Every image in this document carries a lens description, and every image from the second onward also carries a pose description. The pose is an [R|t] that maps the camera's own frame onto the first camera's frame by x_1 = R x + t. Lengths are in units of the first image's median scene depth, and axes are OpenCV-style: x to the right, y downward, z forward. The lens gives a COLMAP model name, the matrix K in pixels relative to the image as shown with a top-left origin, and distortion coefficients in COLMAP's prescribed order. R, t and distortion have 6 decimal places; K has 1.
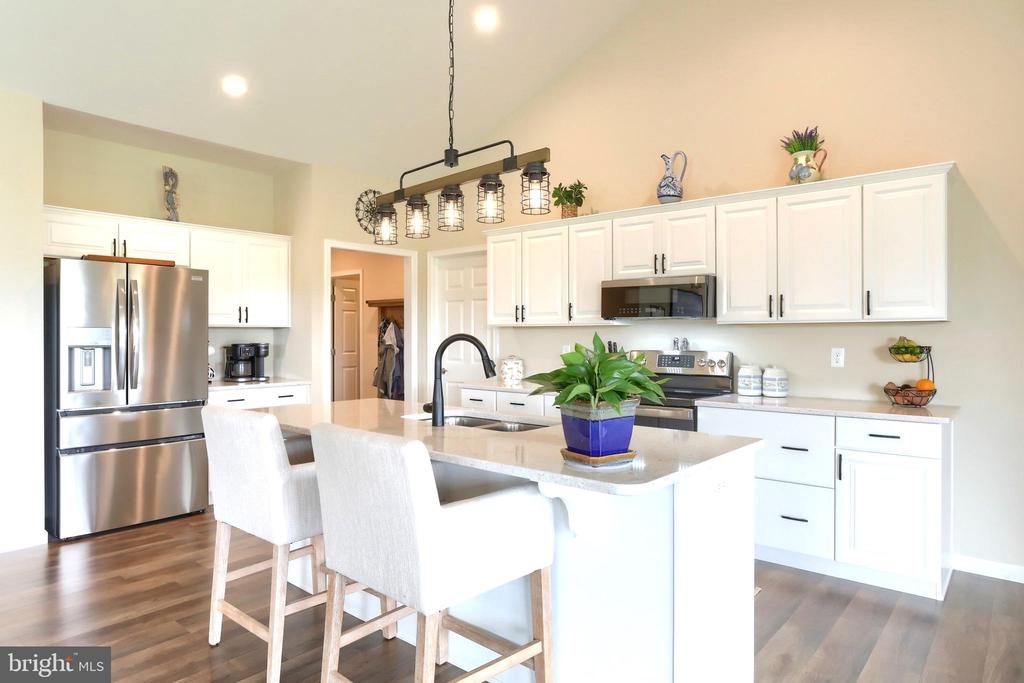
lens RADIAL K [[624.6, 0, 518.9], [0, 624.6, 341.7], [0, 0, 1]] dist [-0.021144, -0.000963]
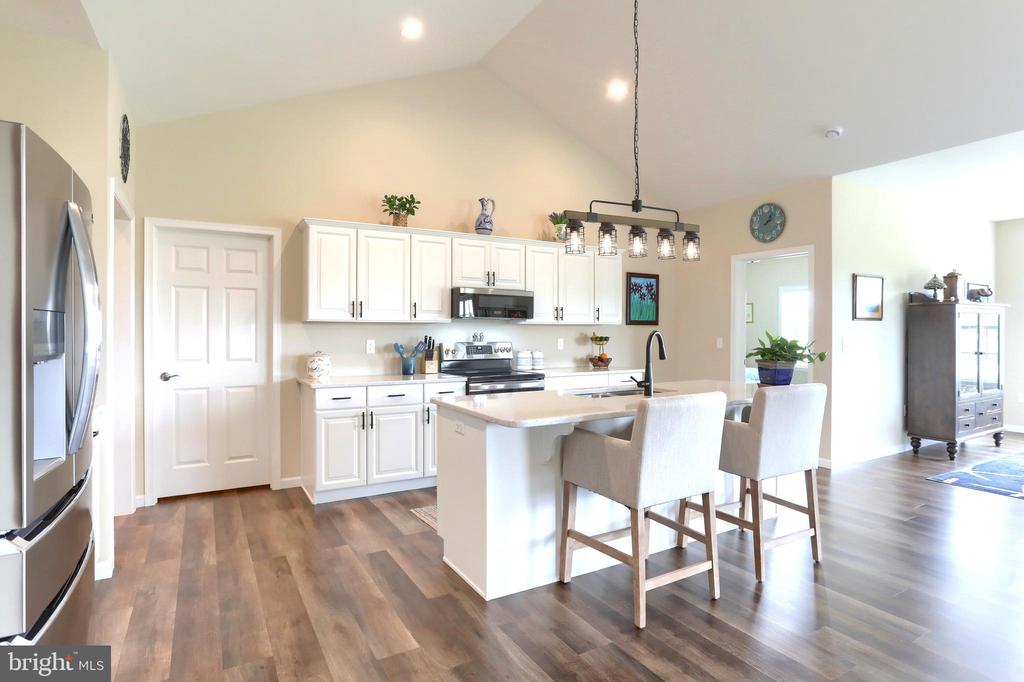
lens RADIAL K [[547.1, 0, 518.8], [0, 547.1, 332.8], [0, 0, 1]] dist [-0.001126, 0.003196]
pose [[0.310626, 0.000317, 0.950532, -0.991826], [0.007087, 0.999971, -0.002649, -0.002991], [-0.950506, 0.007559, 0.310615, 0.626421]]
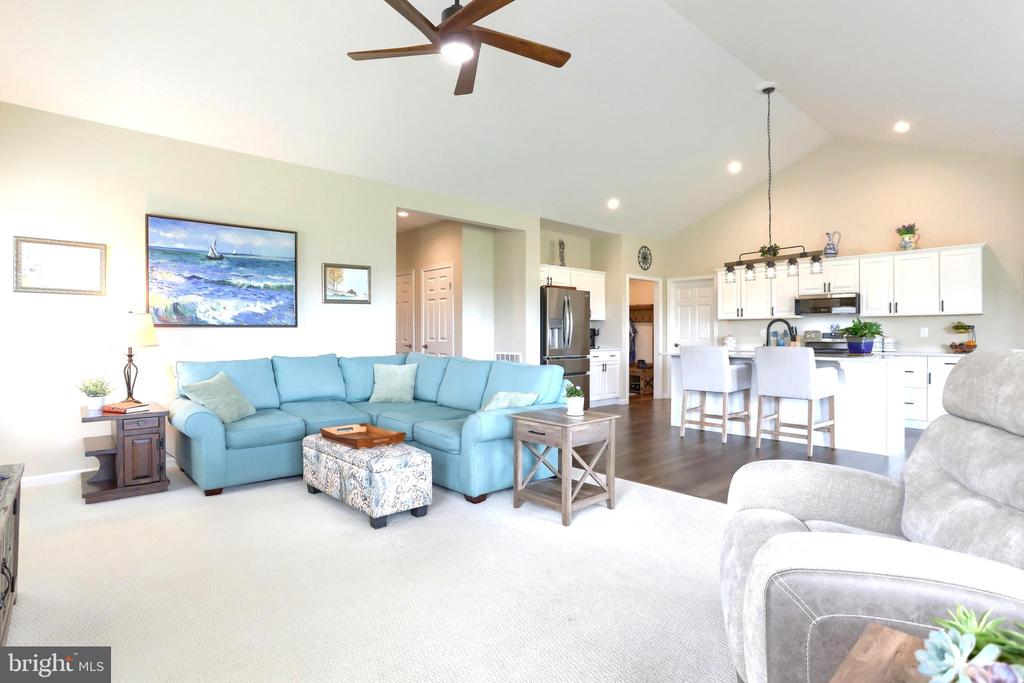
lens RADIAL K [[547.1, 0, 512.8], [0, 547.1, 338.4], [0, 0, 1]] dist [-0.001126, 0.003196]
pose [[0.994251, 0.002544, -0.107046, -0.665450], [-0.003058, 0.999985, -0.004641, 0.058928], [0.107033, 0.004941, 0.994243, -0.978190]]
